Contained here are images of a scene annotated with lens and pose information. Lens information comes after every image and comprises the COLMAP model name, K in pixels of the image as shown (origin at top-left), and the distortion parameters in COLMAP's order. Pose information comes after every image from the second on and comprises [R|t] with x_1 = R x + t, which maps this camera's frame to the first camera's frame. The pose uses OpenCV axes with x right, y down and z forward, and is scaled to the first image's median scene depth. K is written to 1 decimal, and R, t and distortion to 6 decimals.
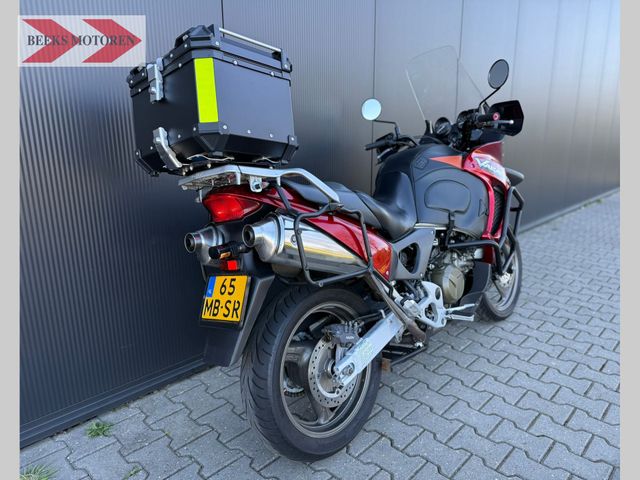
lens RADIAL K [[443.3, 0, 346.5], [0, 443.3, 240.6], [0, 0, 1]] dist [0.025478, -0.000264]
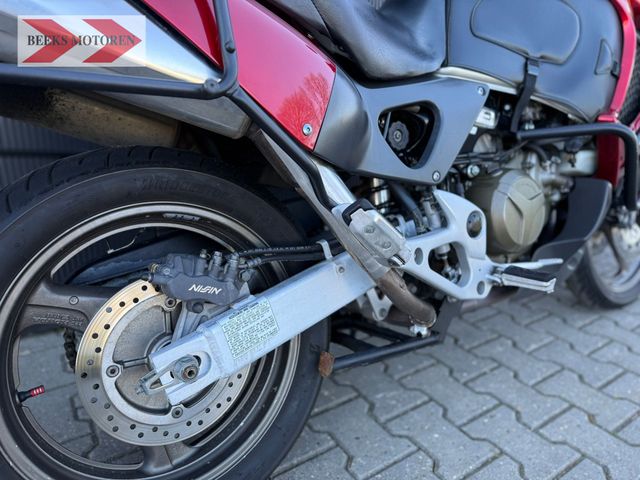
lens RADIAL K [[444.8, 0, 317.9], [0, 444.8, 251.0], [0, 0, 1]] dist [0.002525, -0.035496]
pose [[0.964067, 0.090599, -0.249734, 0.161346], [-0.068922, 0.993161, 0.094236, 0.110165], [0.256564, -0.073638, 0.963718, 0.508730]]
